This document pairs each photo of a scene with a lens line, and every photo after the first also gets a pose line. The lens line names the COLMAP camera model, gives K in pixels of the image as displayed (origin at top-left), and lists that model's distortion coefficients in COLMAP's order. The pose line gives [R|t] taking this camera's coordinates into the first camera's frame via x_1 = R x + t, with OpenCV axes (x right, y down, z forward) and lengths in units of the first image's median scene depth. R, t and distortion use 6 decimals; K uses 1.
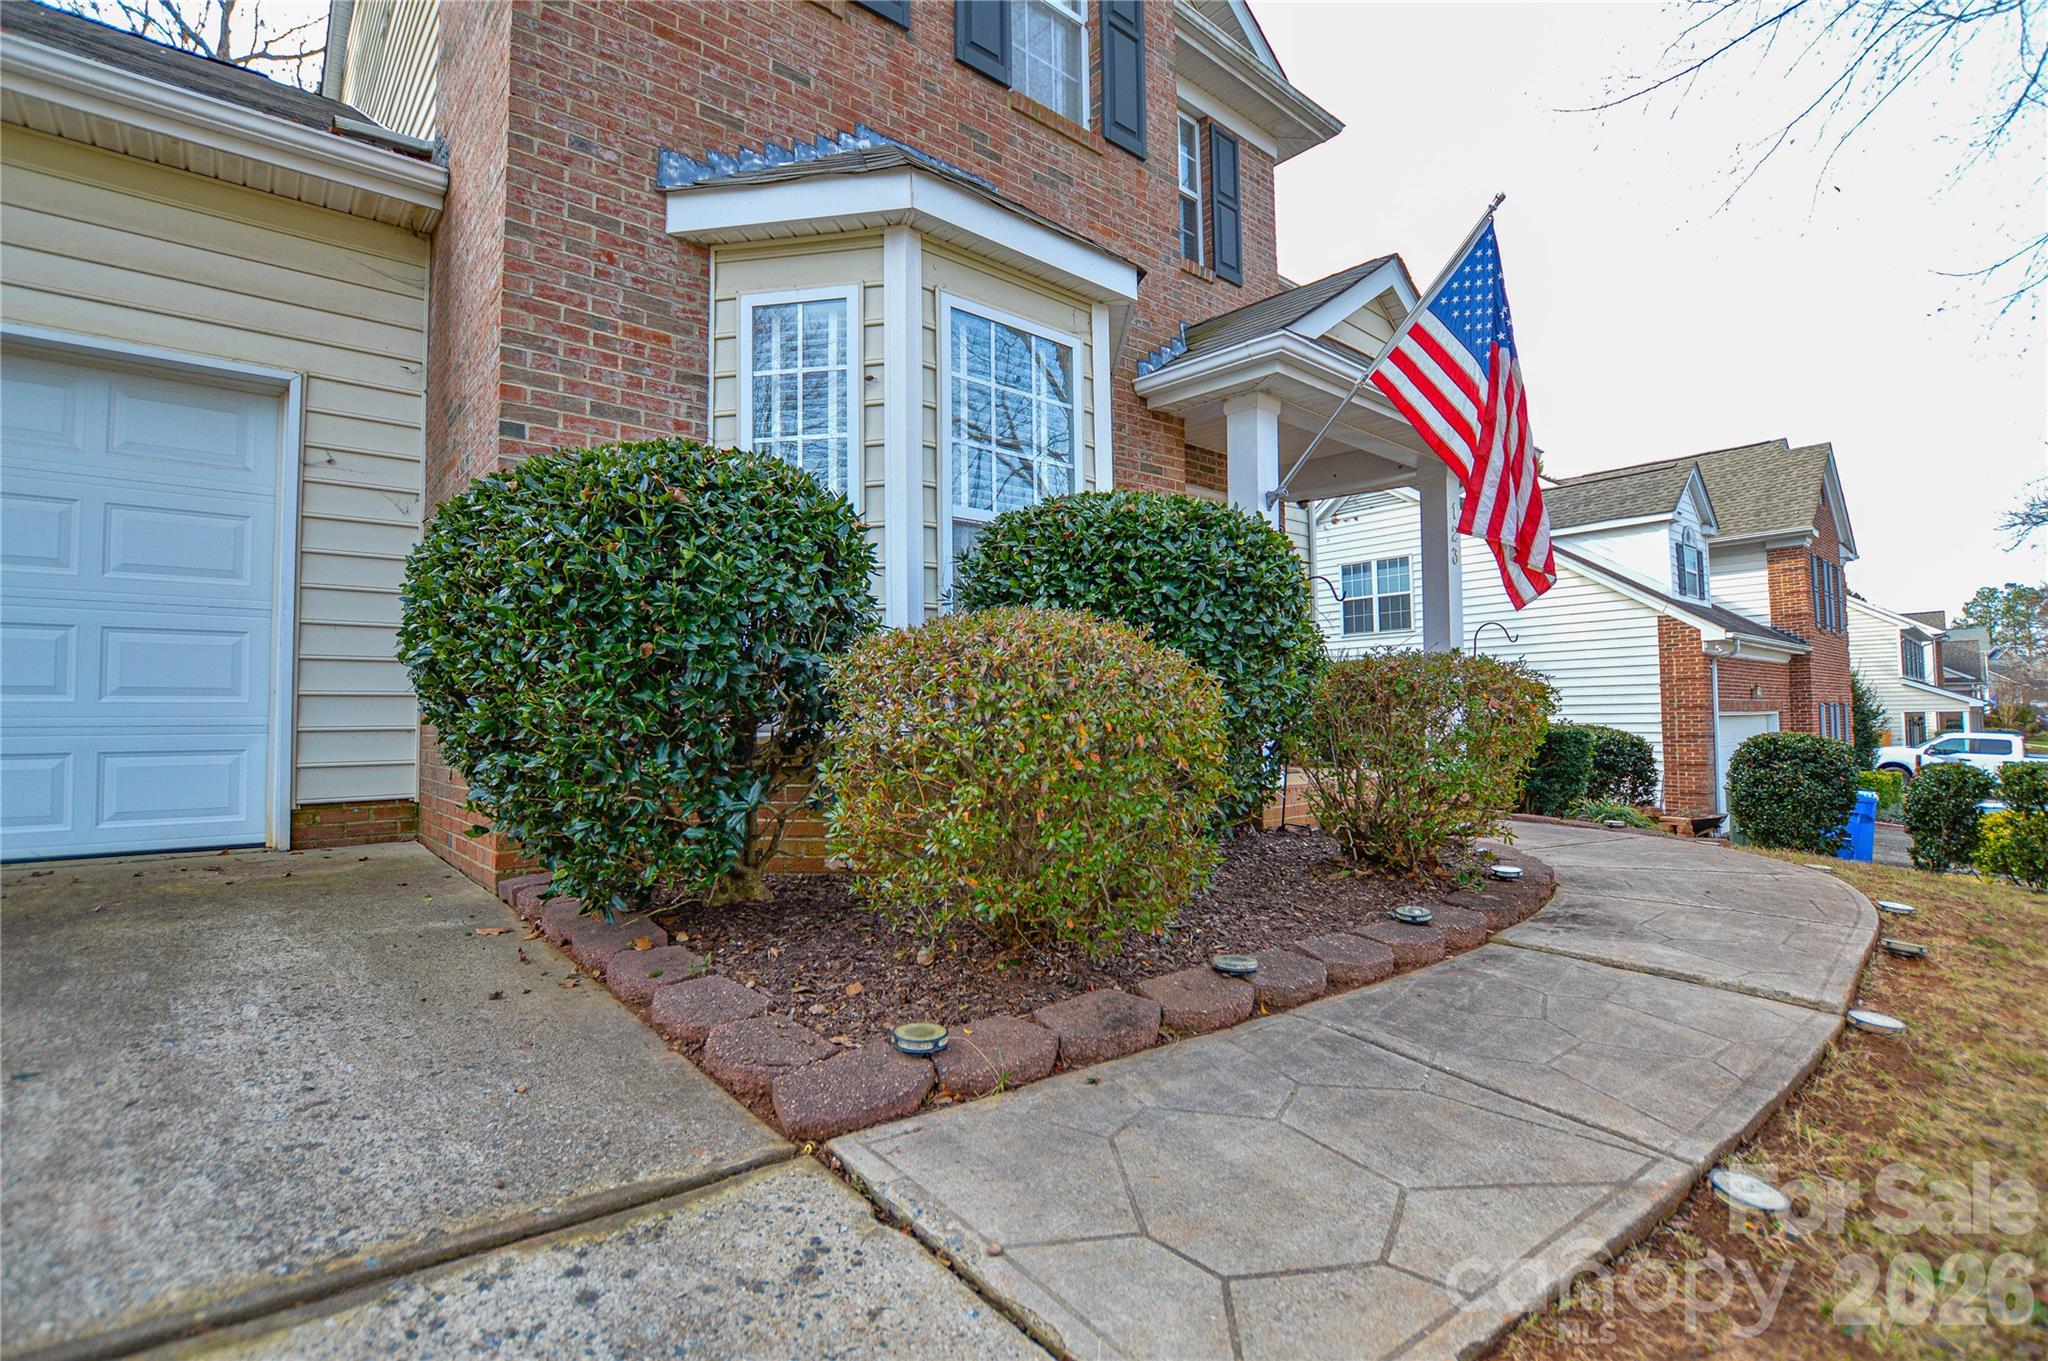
lens RADIAL K [[964.1, 0, 1024.0], [0, 964.1, 680.5], [0, 0, 1]] dist [-0.001660, -0.000070]
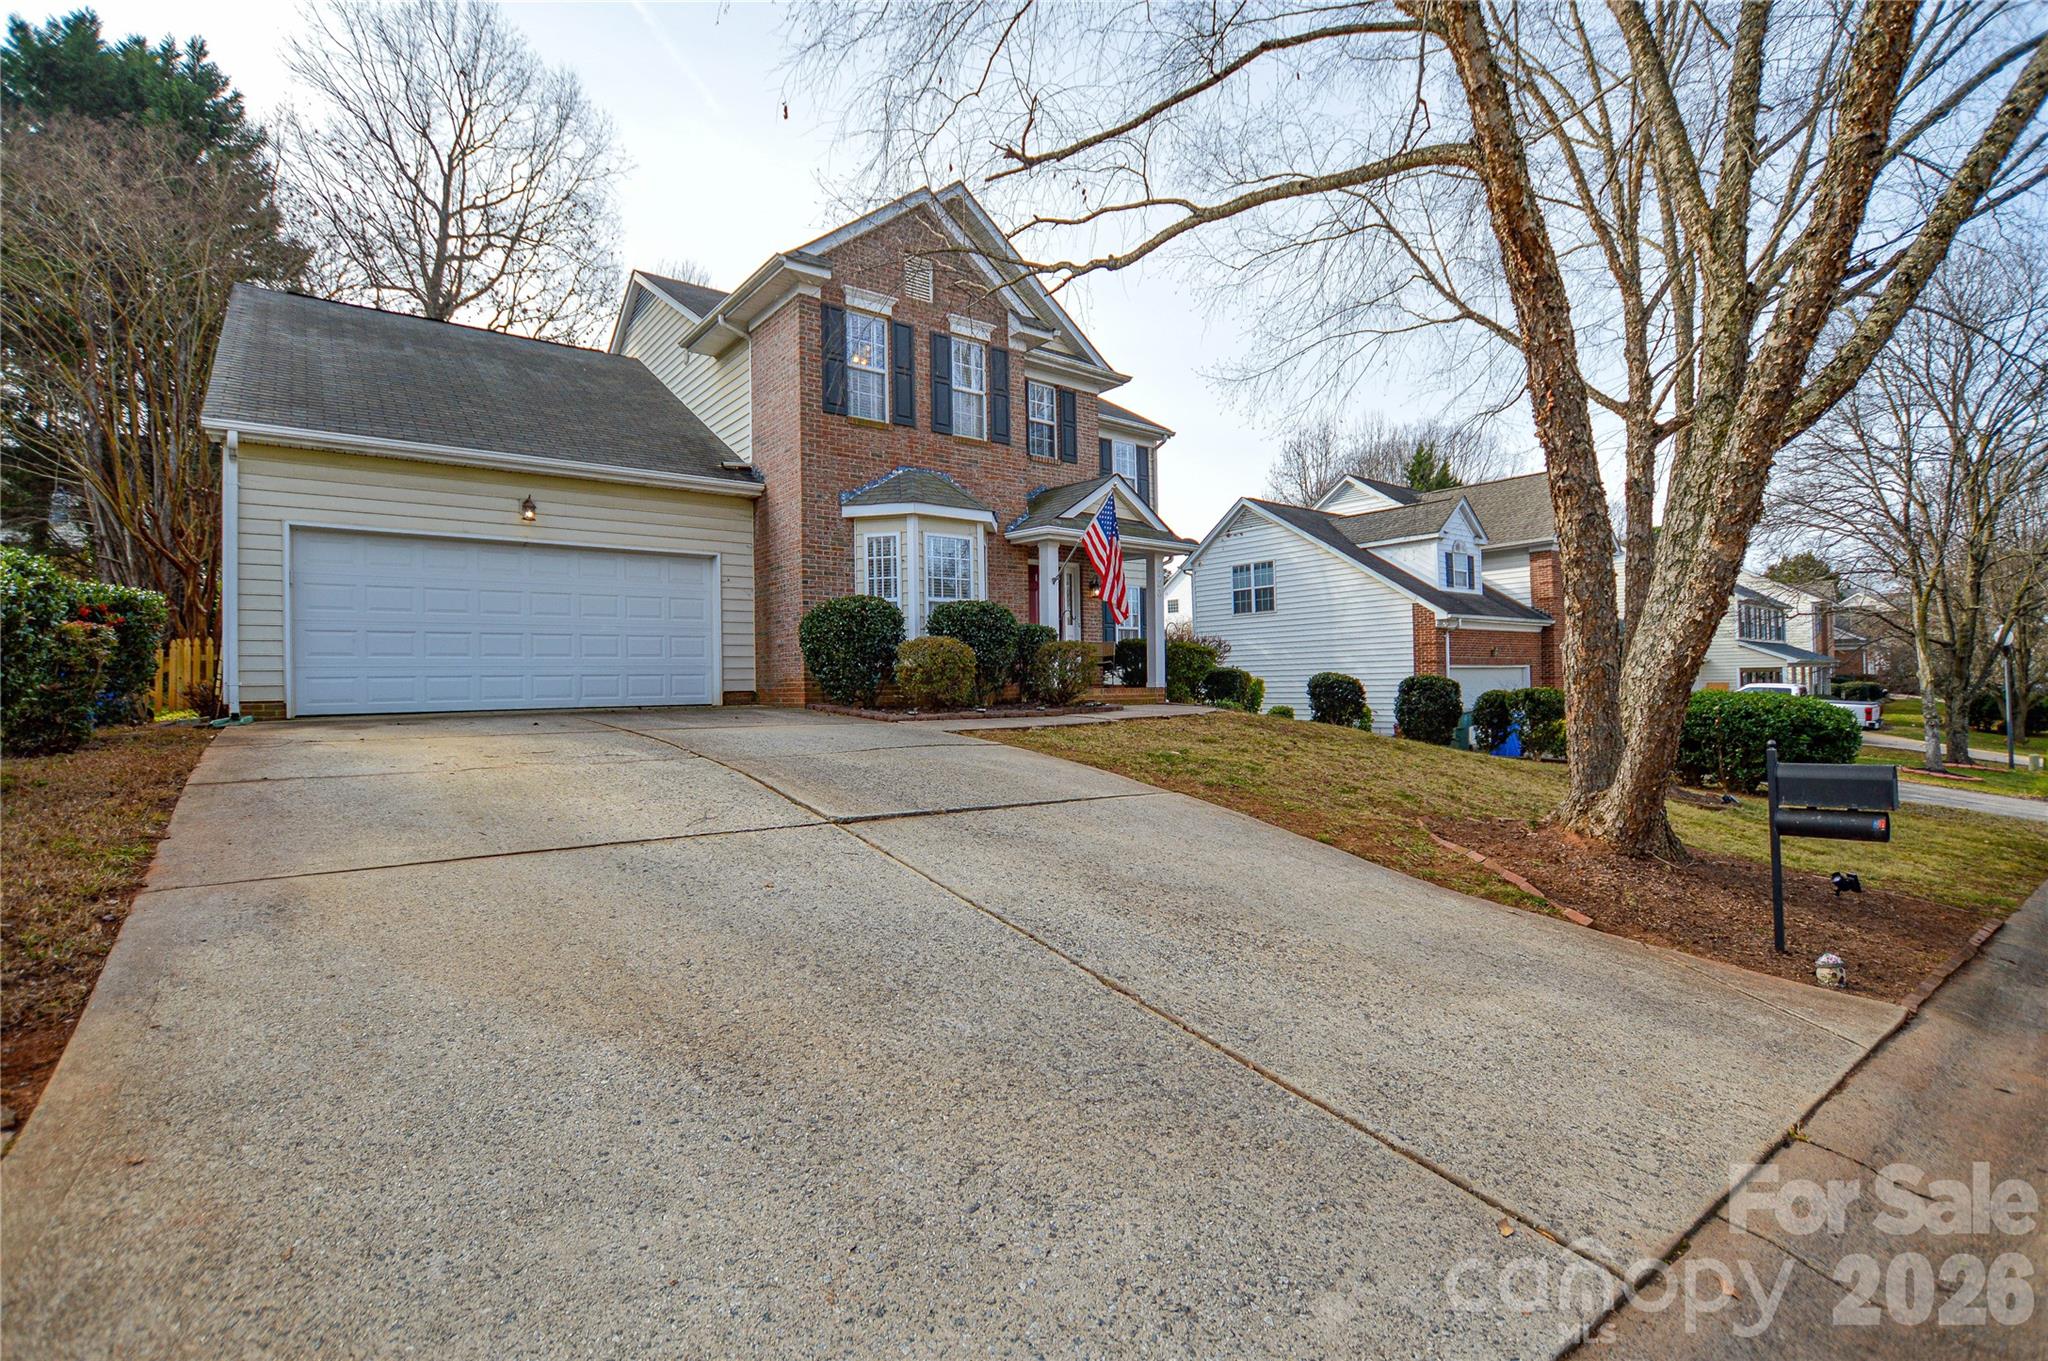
lens RADIAL K [[964.1, 0, 1024.0], [0, 964.1, 680.5], [0, 0, 1]] dist [-0.001660, -0.000070]
pose [[0.999117, -0.006939, -0.041430, 0.205180], [0.008378, 0.999364, 0.034658, -0.004737], [0.041164, -0.034975, 0.998540, -1.215939]]
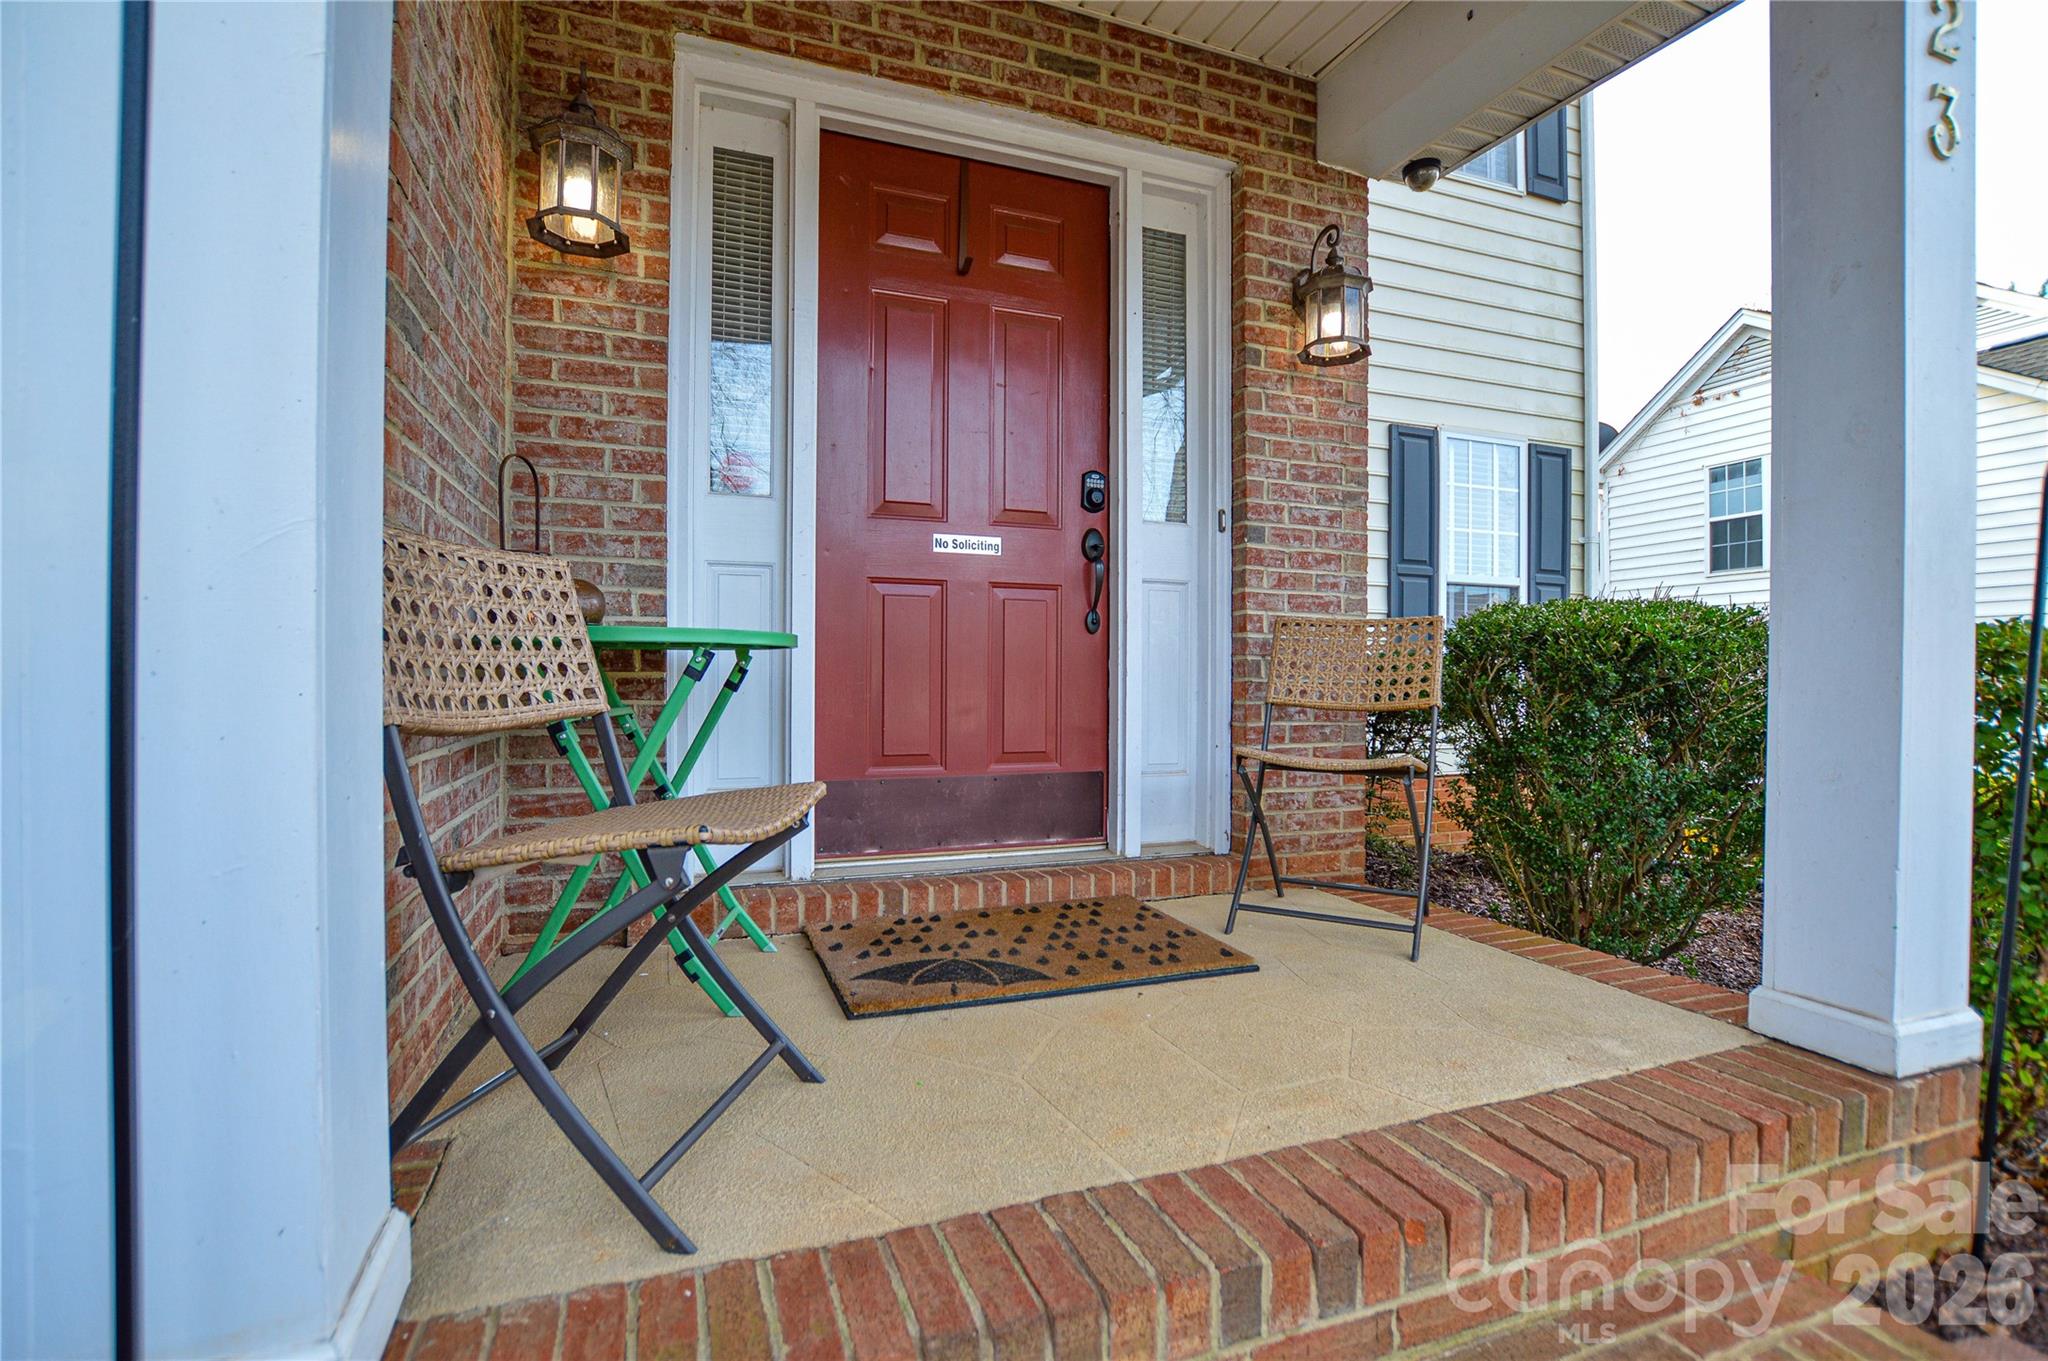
lens RADIAL K [[922.0, 0, 1024.0], [0, 922.0, 680.5], [0, 0, 1]] dist [-0.041840, 0.010674]
pose [[0.934952, 0.015004, -0.354457, 0.300086], [0.001030, 0.998986, 0.045002, -0.006637], [0.354773, -0.042440, 0.933989, 0.675490]]
